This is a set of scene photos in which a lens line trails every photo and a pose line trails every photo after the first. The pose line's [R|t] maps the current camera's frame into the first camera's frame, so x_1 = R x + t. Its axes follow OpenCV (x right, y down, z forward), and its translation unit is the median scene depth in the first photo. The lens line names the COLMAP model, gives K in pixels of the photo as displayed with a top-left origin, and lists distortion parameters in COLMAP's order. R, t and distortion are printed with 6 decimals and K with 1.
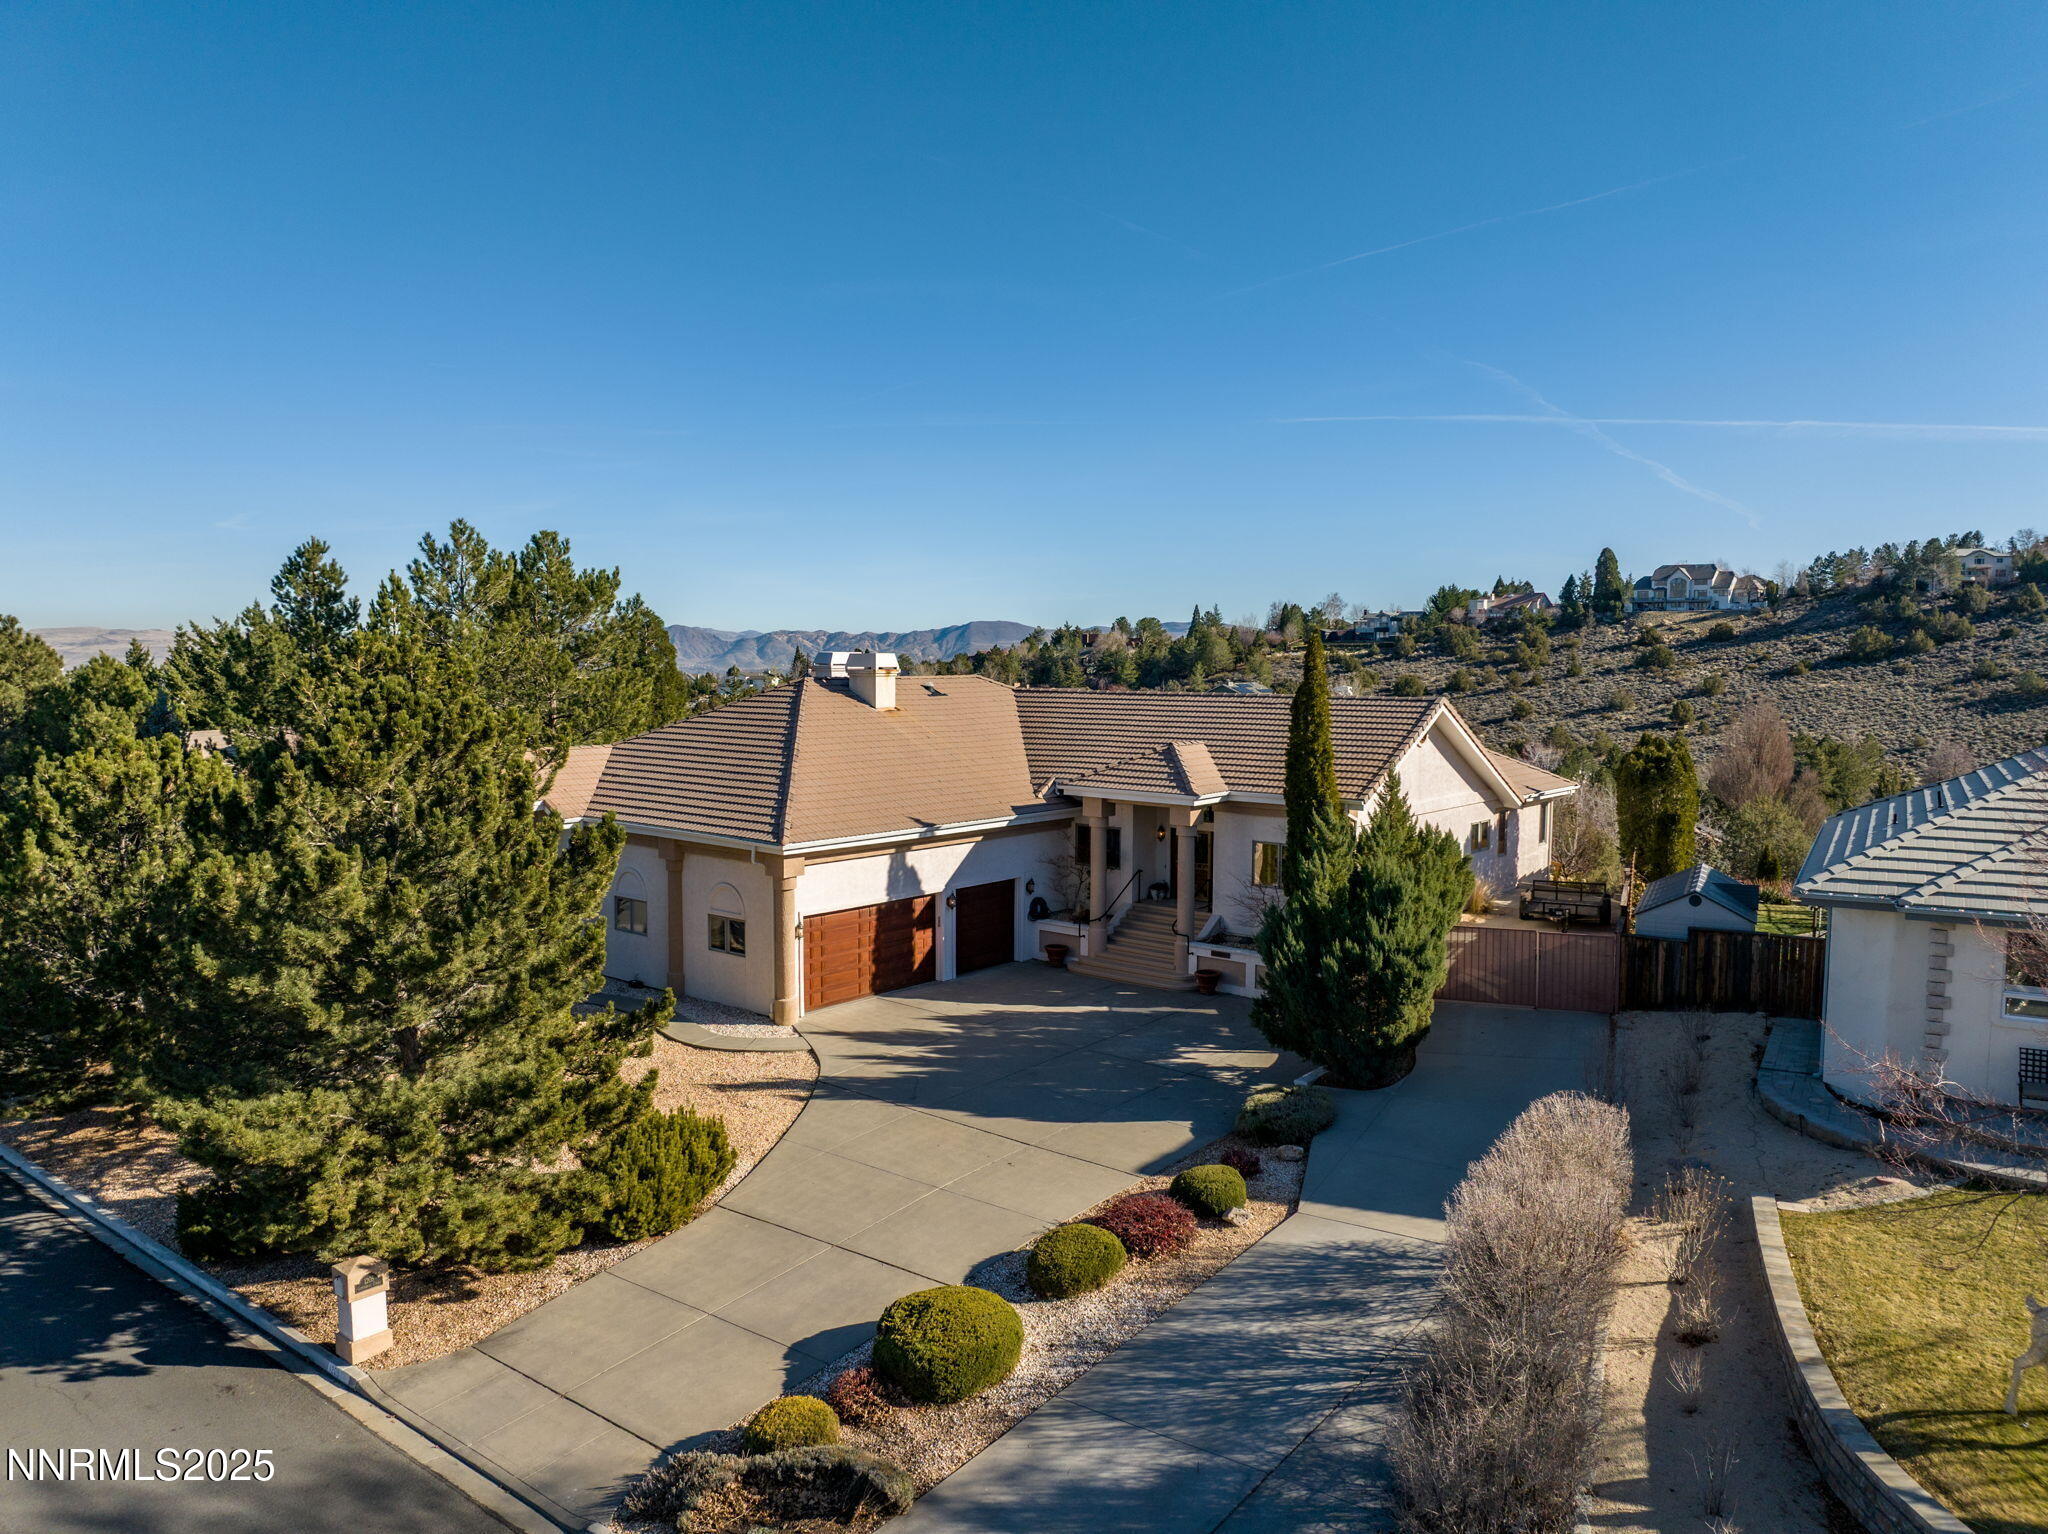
lens RADIAL K [[1421.1, 0, 1016.0], [0, 1421.1, 763.5], [0, 0, 1]] dist [-0.035082, 0.011051]
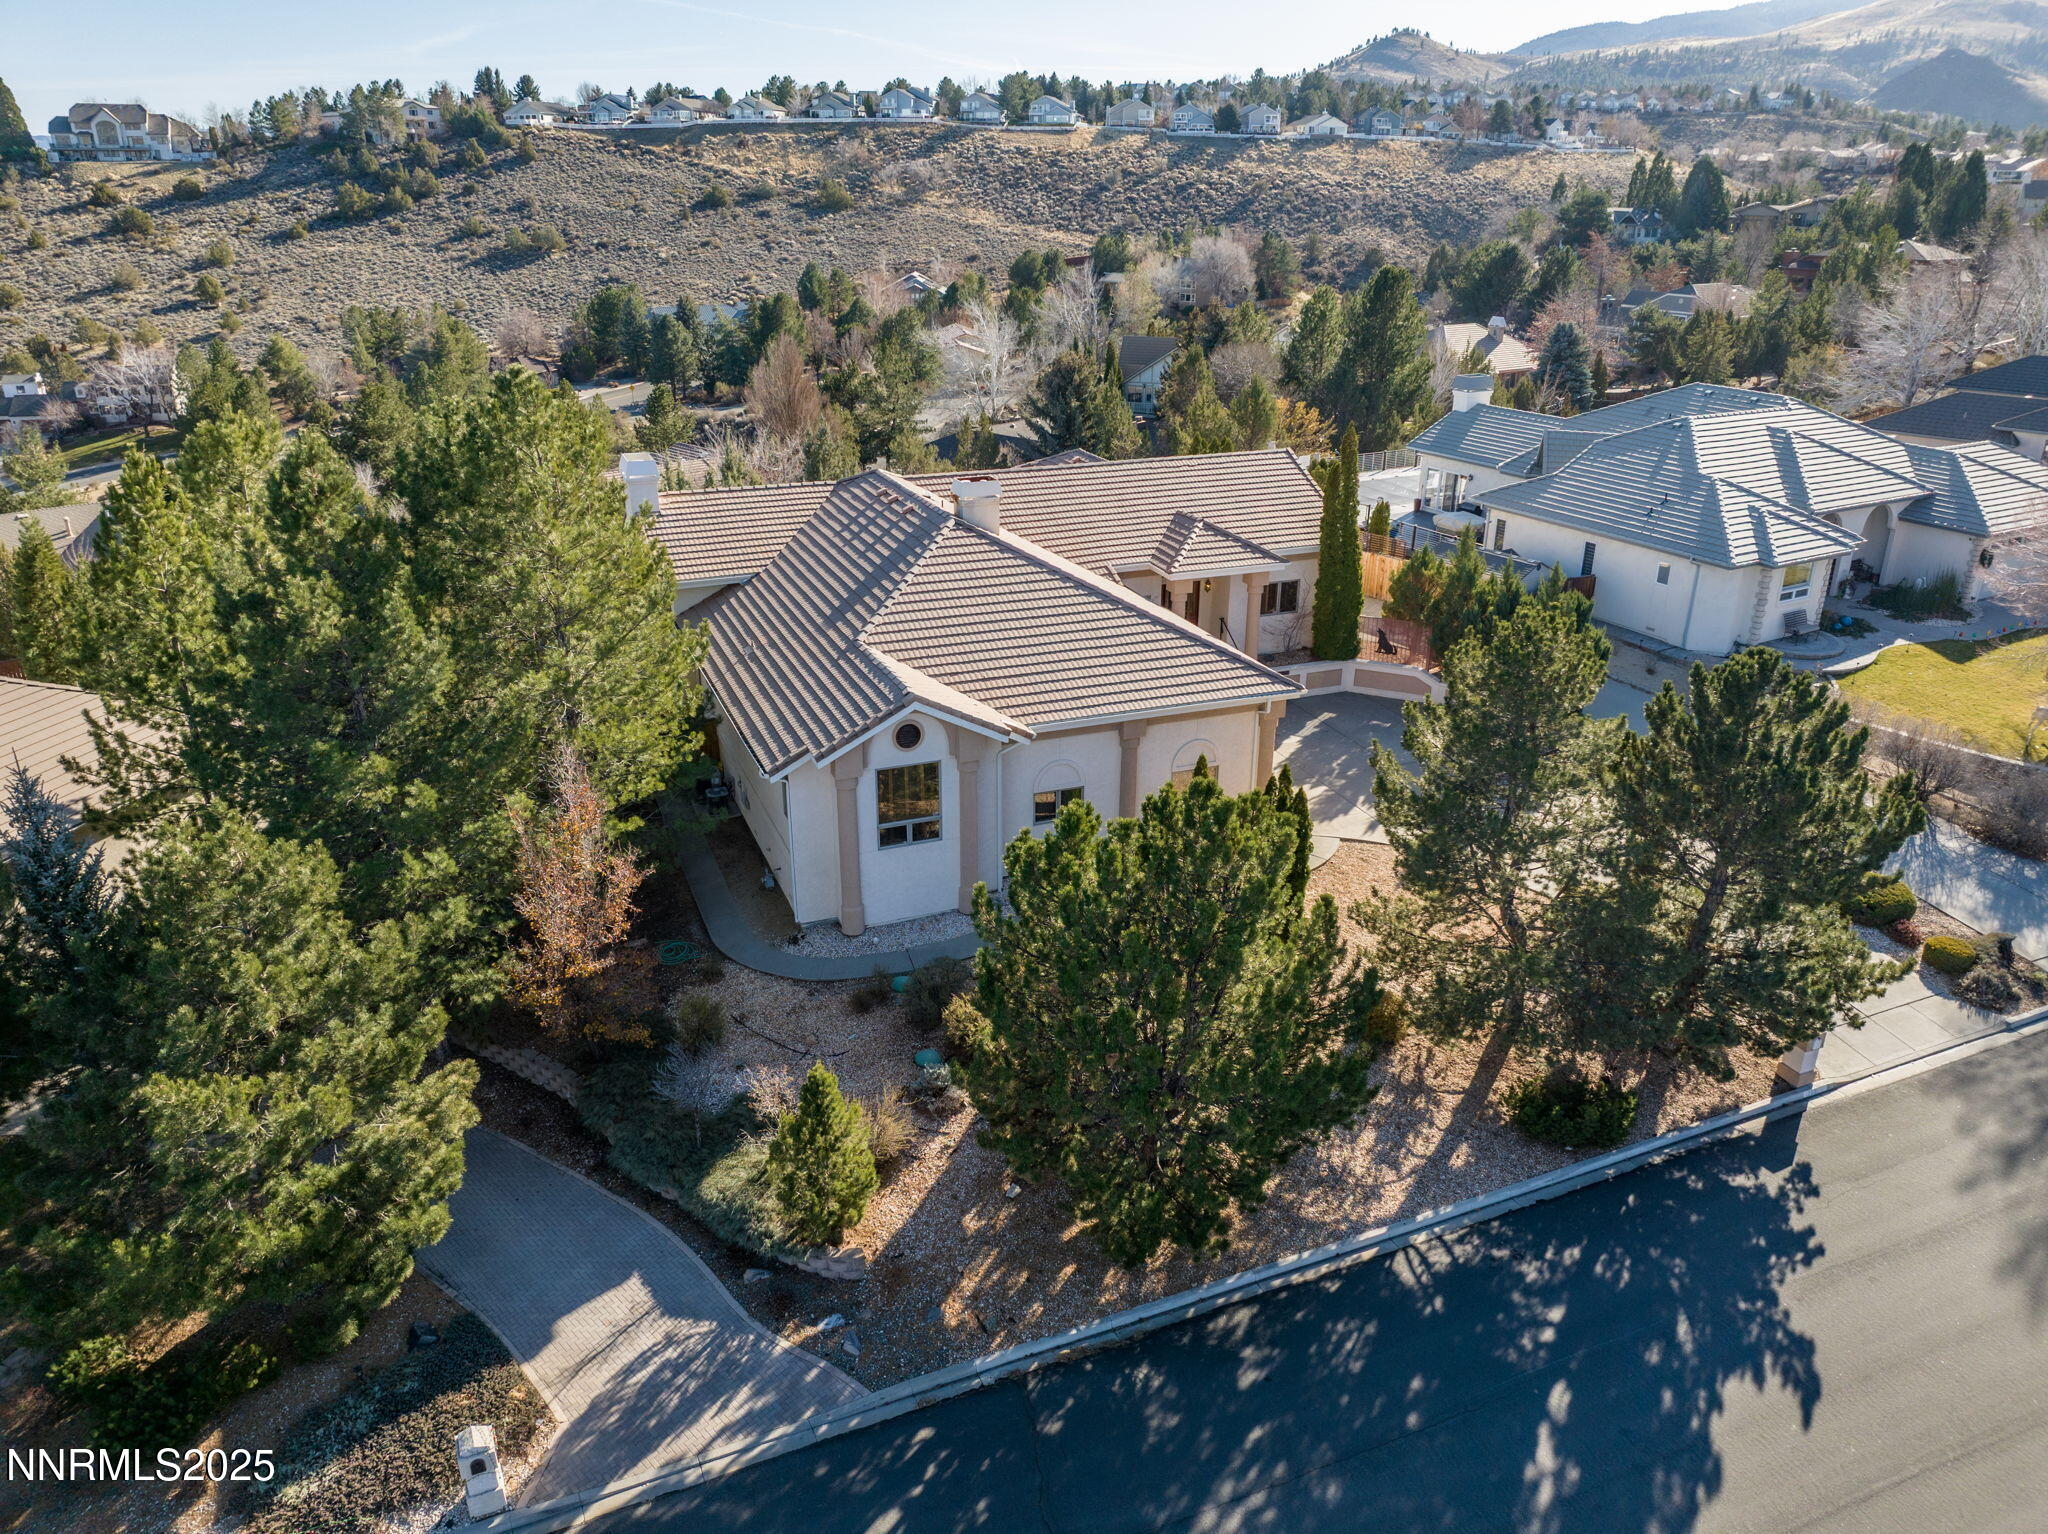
lens RADIAL K [[1421.1, 0, 1016.0], [0, 1421.1, 763.5], [0, 0, 1]] dist [-0.035082, 0.011051]
pose [[0.485162, -0.337326, 0.806740, -0.107412], [0.068550, 0.934428, 0.349492, -0.026952], [-0.871733, -0.114258, 0.476473, 0.056009]]
